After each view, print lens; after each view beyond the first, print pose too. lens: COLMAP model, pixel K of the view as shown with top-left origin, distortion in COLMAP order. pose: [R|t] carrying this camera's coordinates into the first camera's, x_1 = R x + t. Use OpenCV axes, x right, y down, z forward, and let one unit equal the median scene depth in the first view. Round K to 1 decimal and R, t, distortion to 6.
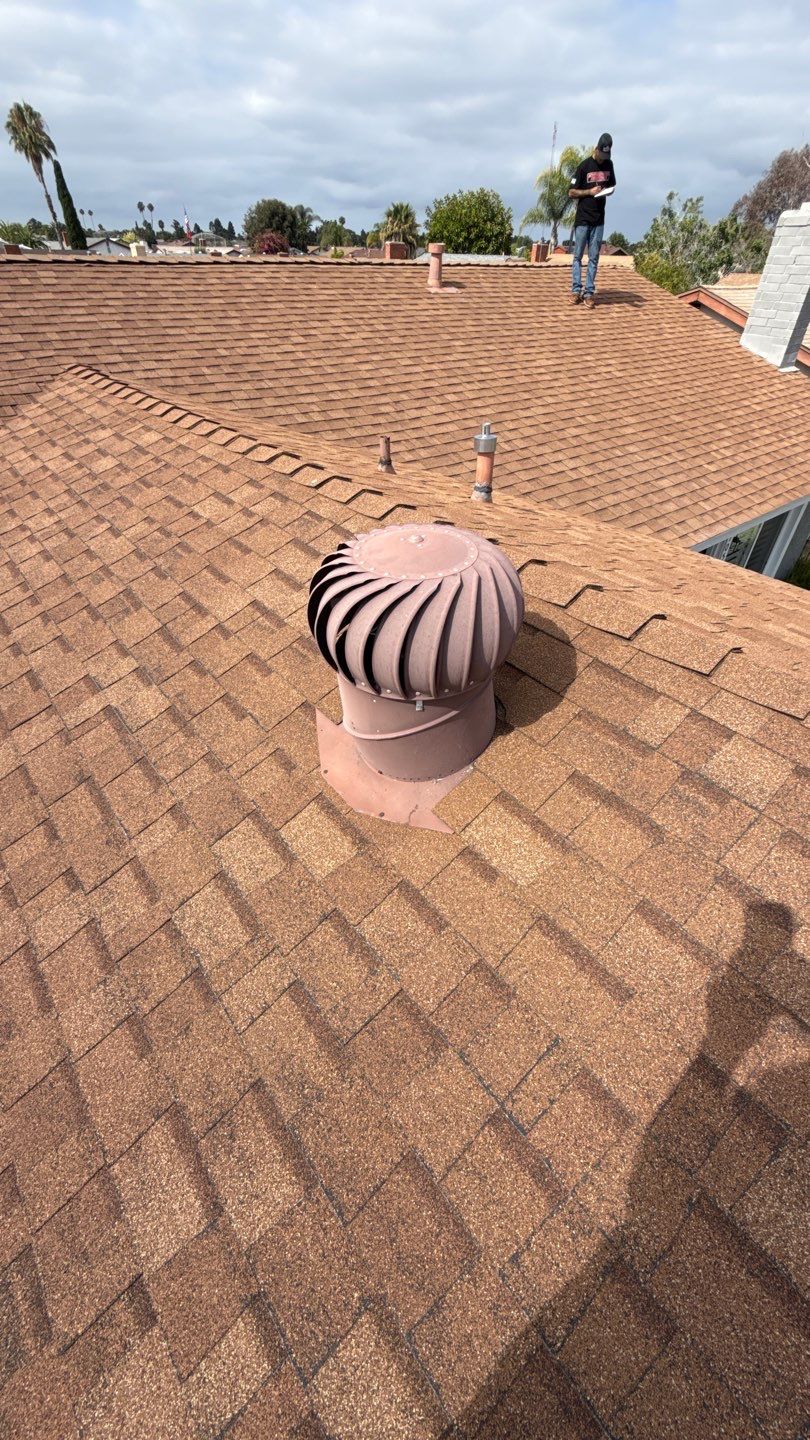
lens RADIAL K [[574.0, 0, 407.1], [0, 574.0, 722.0], [0, 0, 1]] dist [0.001243, -0.000273]
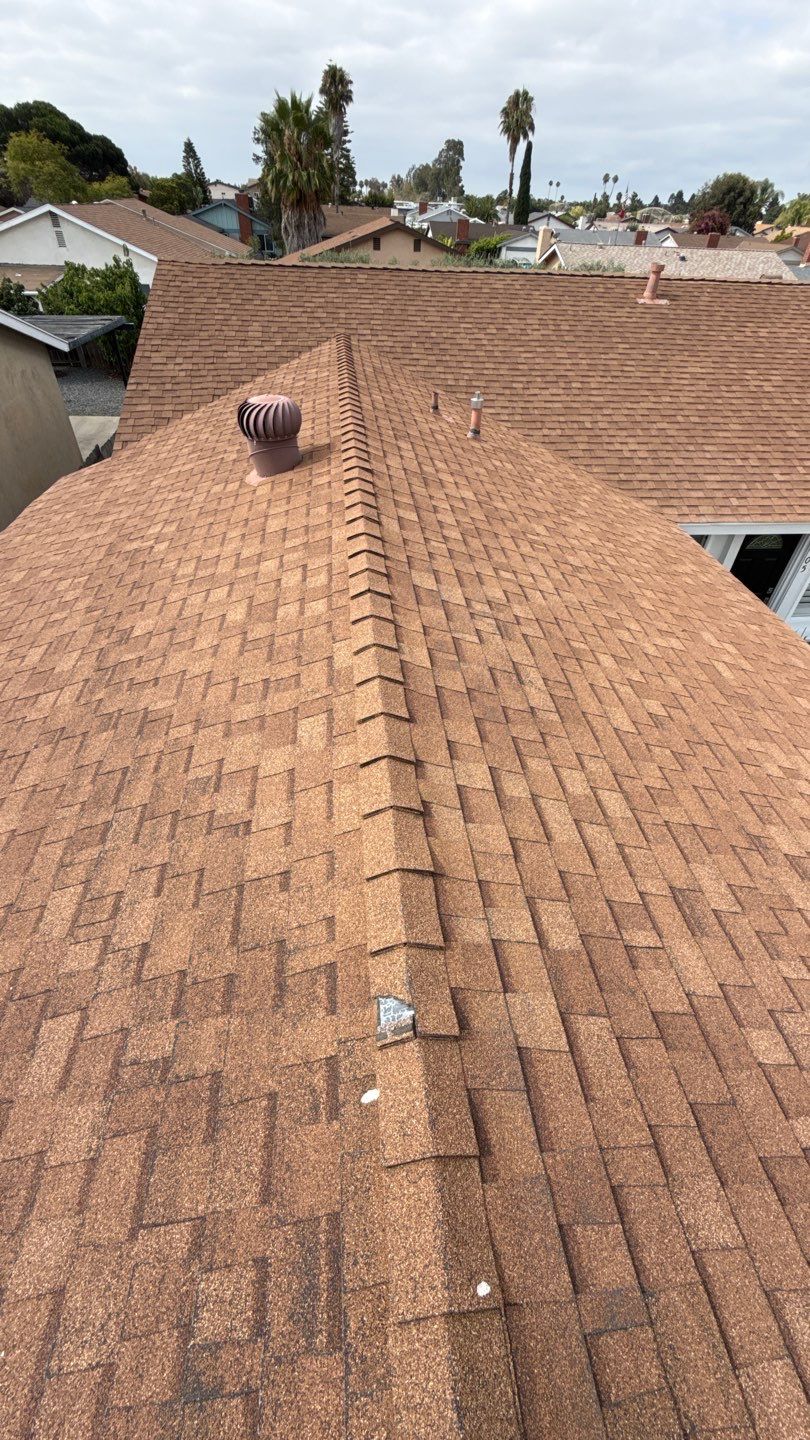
lens RADIAL K [[574.0, 0, 407.1], [0, 574.0, 722.0], [0, 0, 1]] dist [0.001243, -0.000273]
pose [[0.834188, 0.375923, -0.403500, 0.390420], [-0.364405, 0.924917, 0.108340, 0.113245], [0.413932, 0.056661, 0.908543, -0.234768]]
